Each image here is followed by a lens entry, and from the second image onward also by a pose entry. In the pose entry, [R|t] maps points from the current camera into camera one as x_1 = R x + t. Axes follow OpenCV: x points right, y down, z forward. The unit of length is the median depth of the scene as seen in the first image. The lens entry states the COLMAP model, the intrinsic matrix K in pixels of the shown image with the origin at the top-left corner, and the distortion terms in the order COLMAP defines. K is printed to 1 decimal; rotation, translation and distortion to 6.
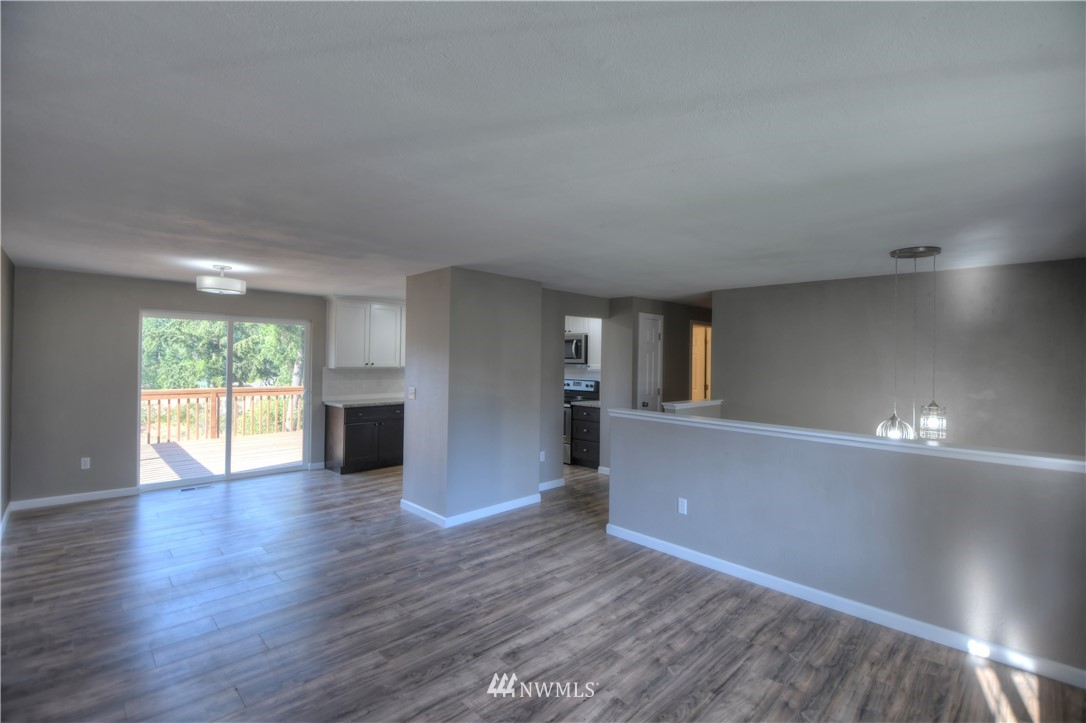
lens RADIAL K [[472.9, 0, 545.6], [0, 472.9, 356.7], [0, 0, 1]] dist [0.017062, -0.023609]
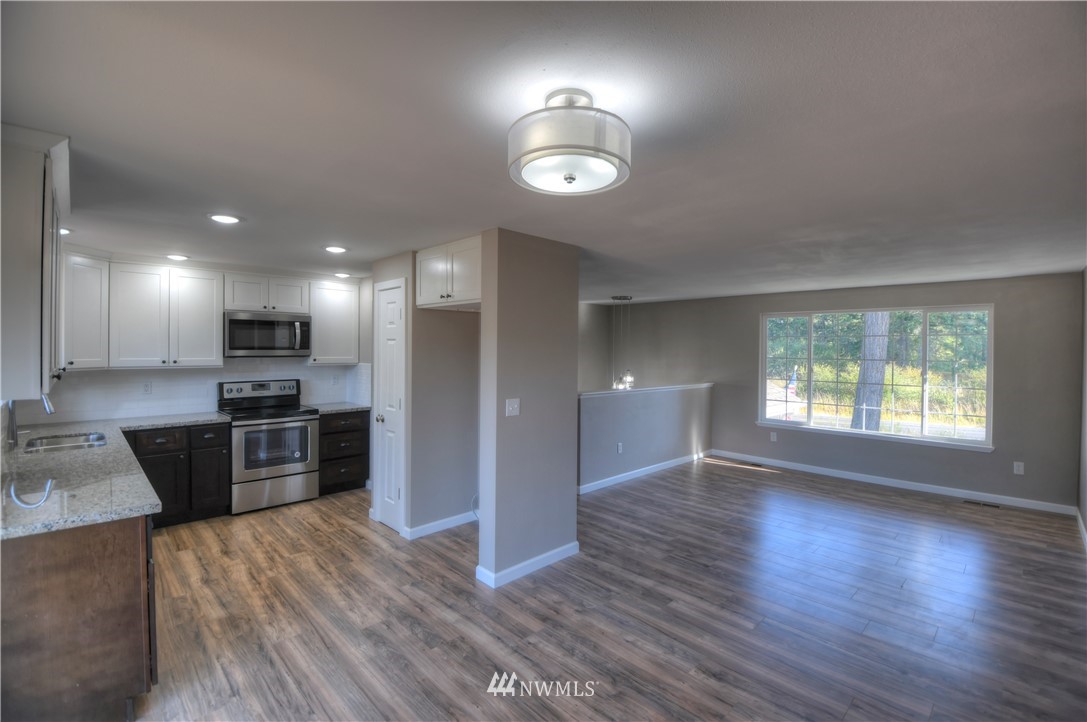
lens RADIAL K [[489.6, 0, 545.6], [0, 489.6, 354.5], [0, 0, 1]] dist [0.014110, -0.021666]
pose [[0.012722, -0.026752, 0.999561, -1.376922], [-0.012405, 0.999561, 0.026910, -0.025798], [-0.999842, -0.012742, 0.012384, 1.326672]]
